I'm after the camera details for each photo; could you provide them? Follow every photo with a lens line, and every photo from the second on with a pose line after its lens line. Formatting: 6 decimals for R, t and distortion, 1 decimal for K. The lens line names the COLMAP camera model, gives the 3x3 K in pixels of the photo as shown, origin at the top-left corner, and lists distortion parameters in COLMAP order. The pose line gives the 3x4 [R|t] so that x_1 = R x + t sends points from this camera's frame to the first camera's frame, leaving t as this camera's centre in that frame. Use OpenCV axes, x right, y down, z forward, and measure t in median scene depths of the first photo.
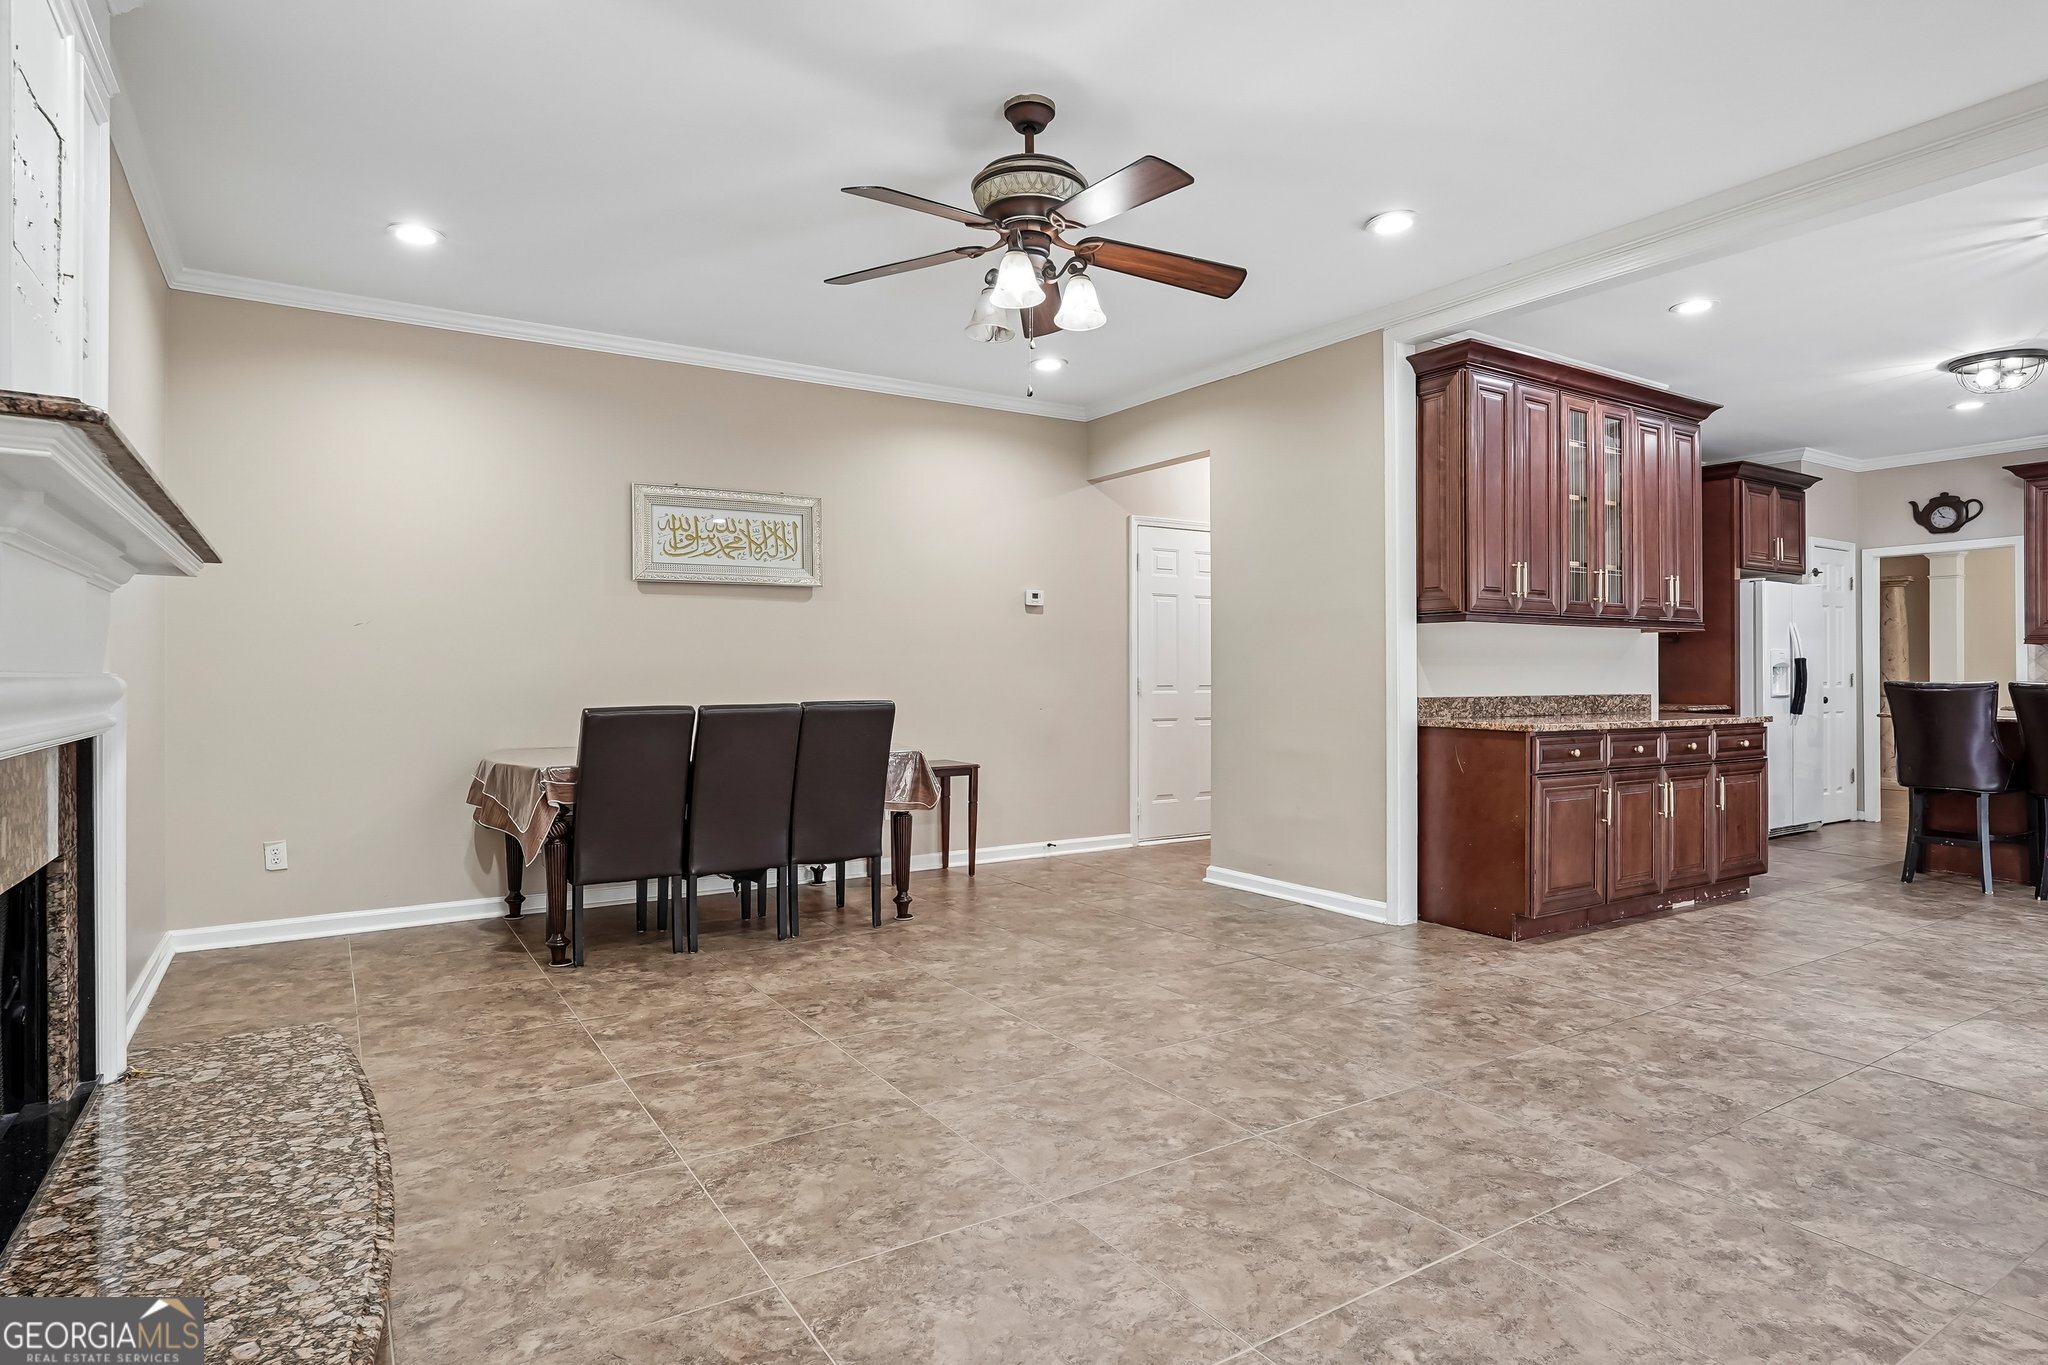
lens RADIAL K [[1110.9, 0, 1017.0], [0, 1110.9, 666.9], [0, 0, 1]] dist [-0.014436, 0.008648]
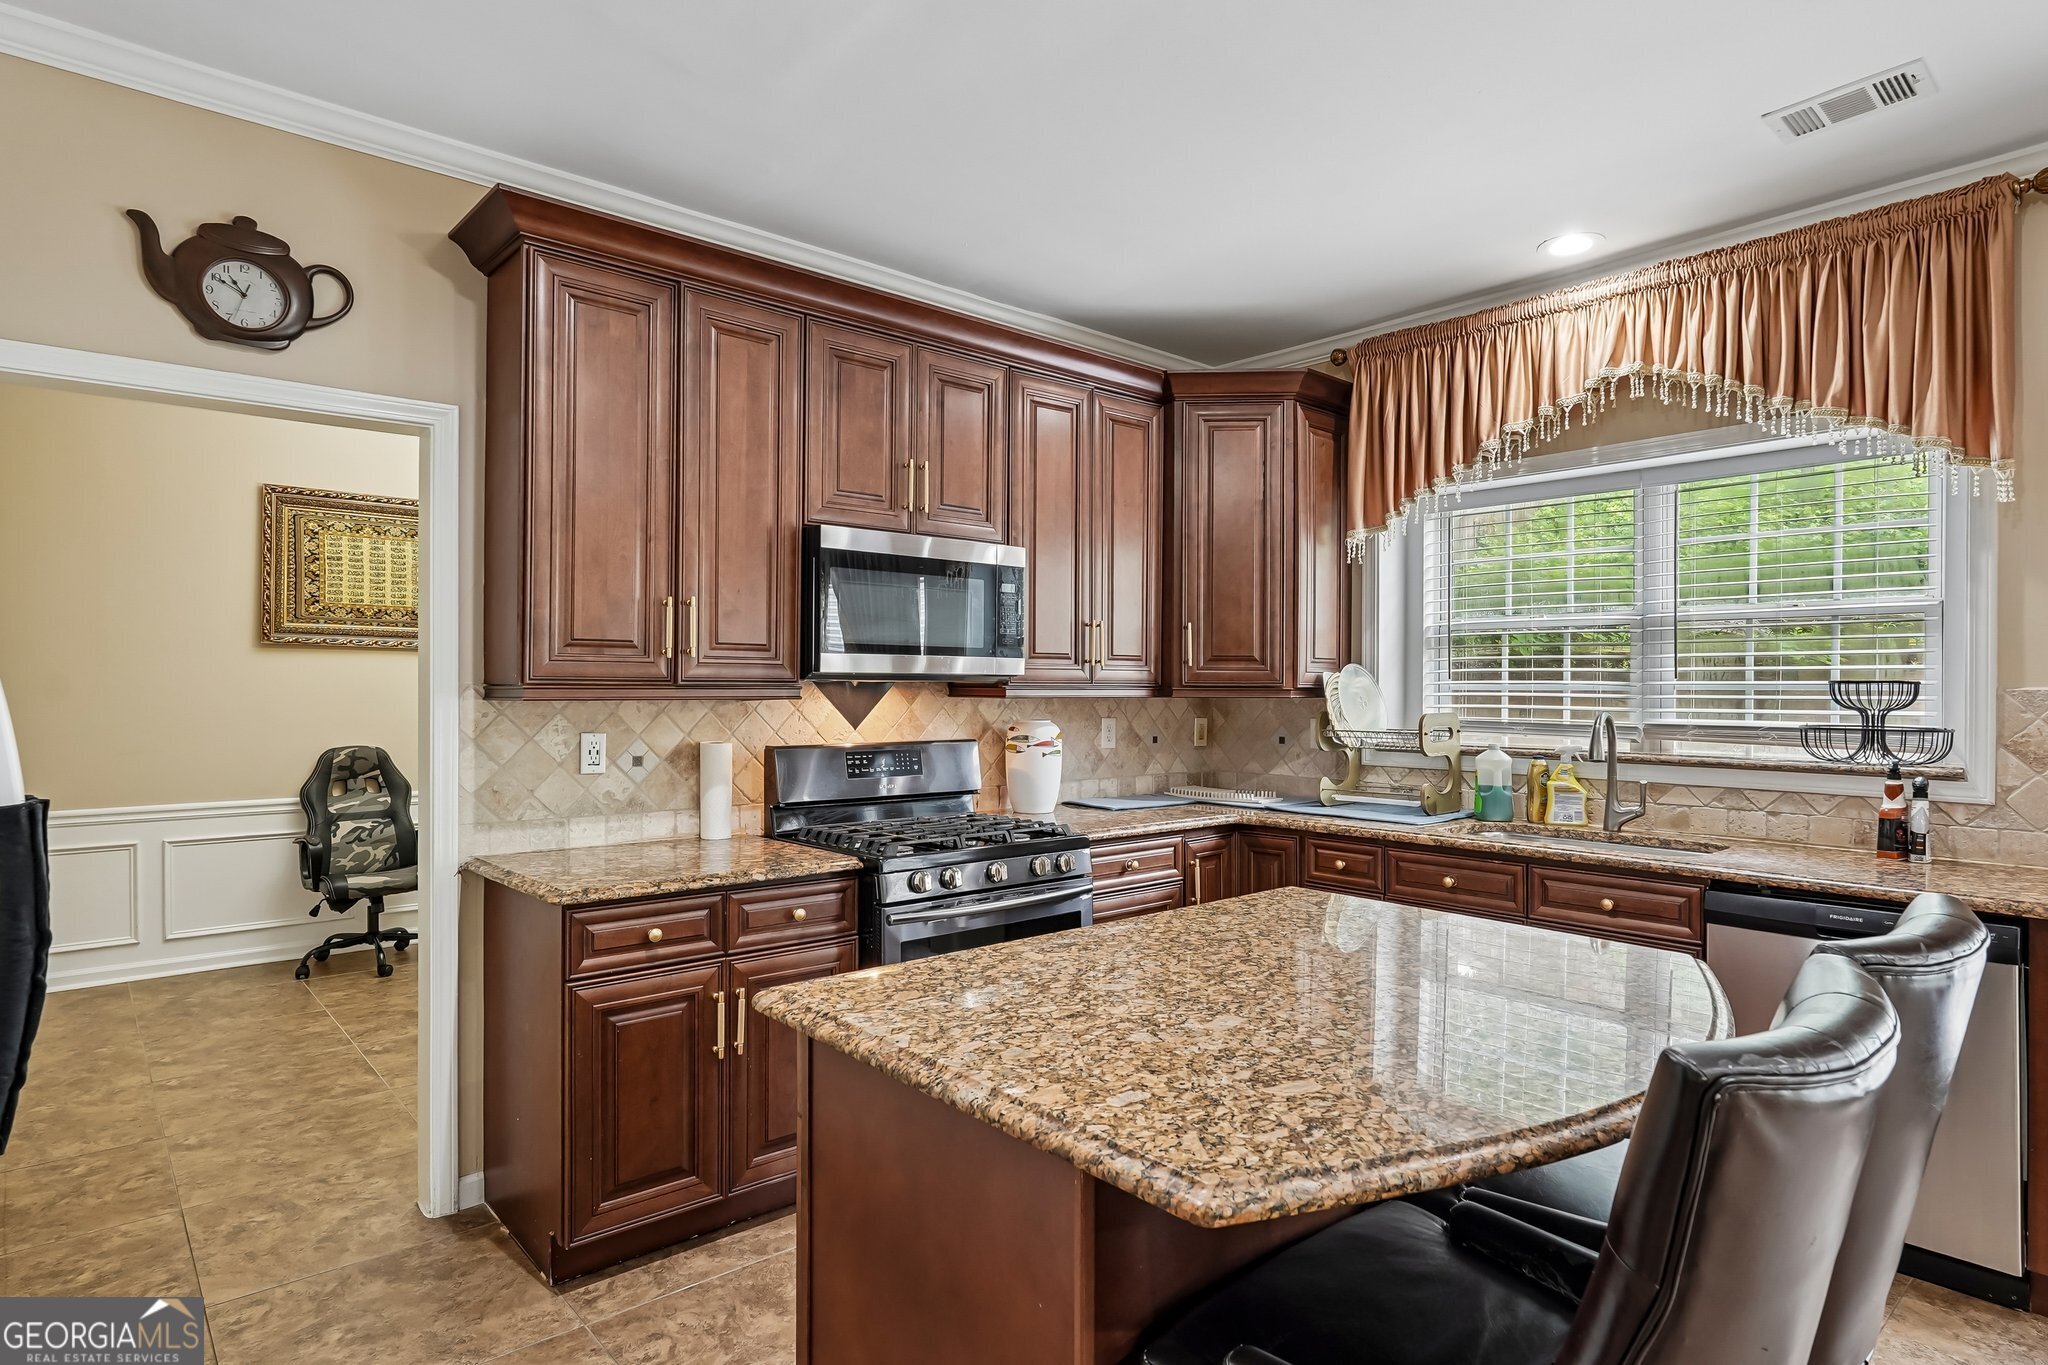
lens RADIAL K [[1118.3, 0, 1028.0], [0, 1118.3, 688.5], [0, 0, 1]] dist [-0.005985, 0.001208]
pose [[-0.152651, -0.005035, 0.988267, 0.983389], [-0.011572, 0.999928, 0.003307, -0.052481], [-0.988212, -0.010931, -0.152699, 1.663657]]
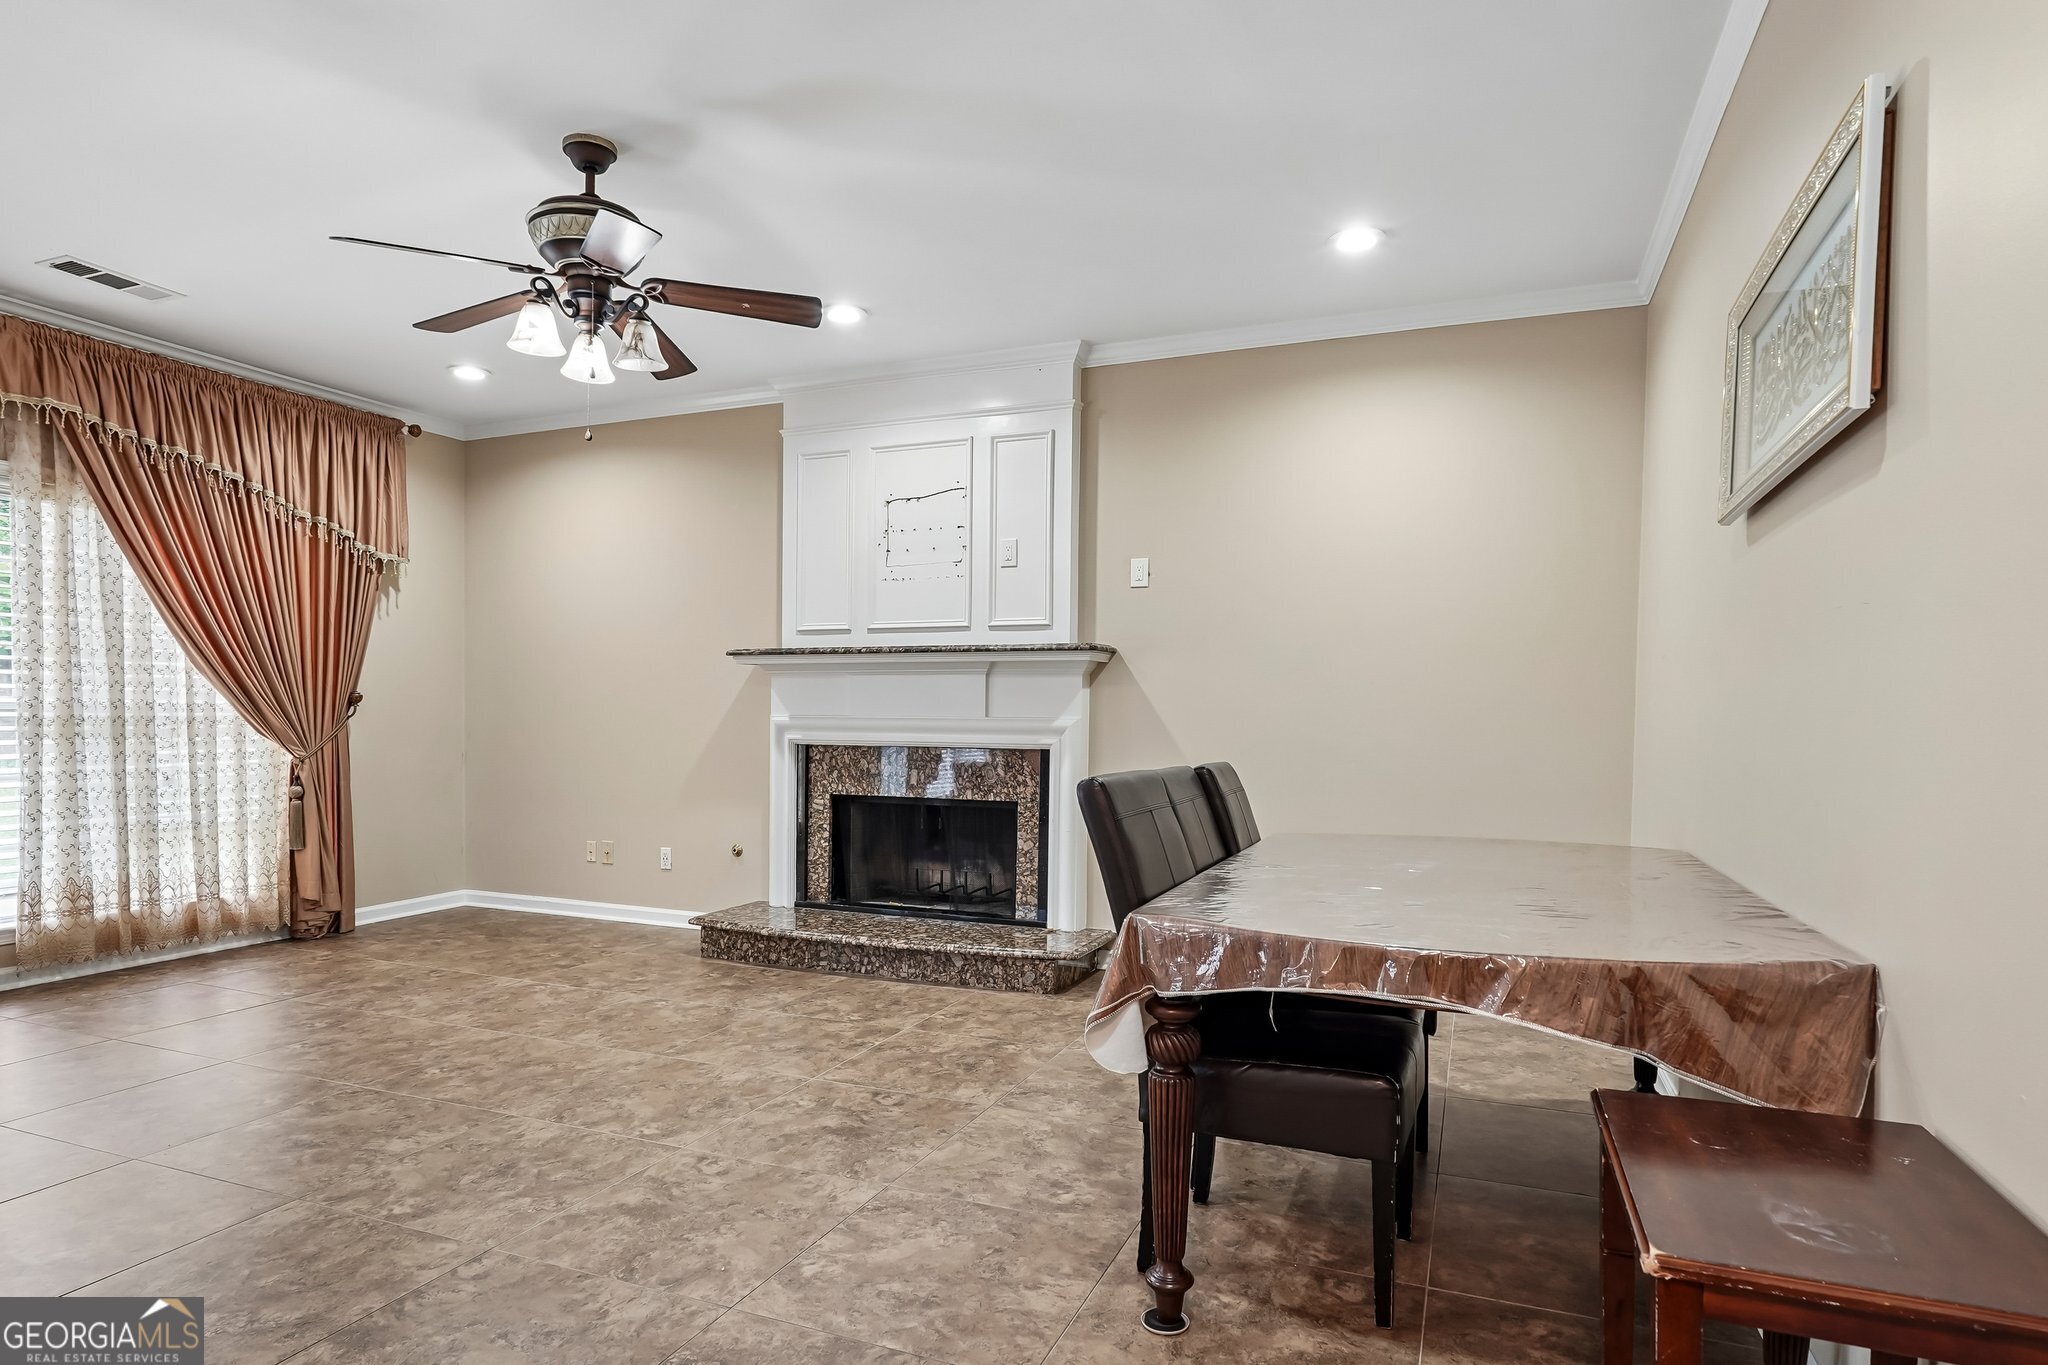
lens RADIAL K [[1121.2, 0, 1024.5], [0, 1121.2, 746.2], [0, 0, 1]] dist [-0.004222, -0.000277]
pose [[-0.816937, 0.006706, -0.576688, 0.224037], [-0.005748, 0.999788, 0.019769, 0.009912], [0.576699, 0.019465, -0.816725, 1.669253]]
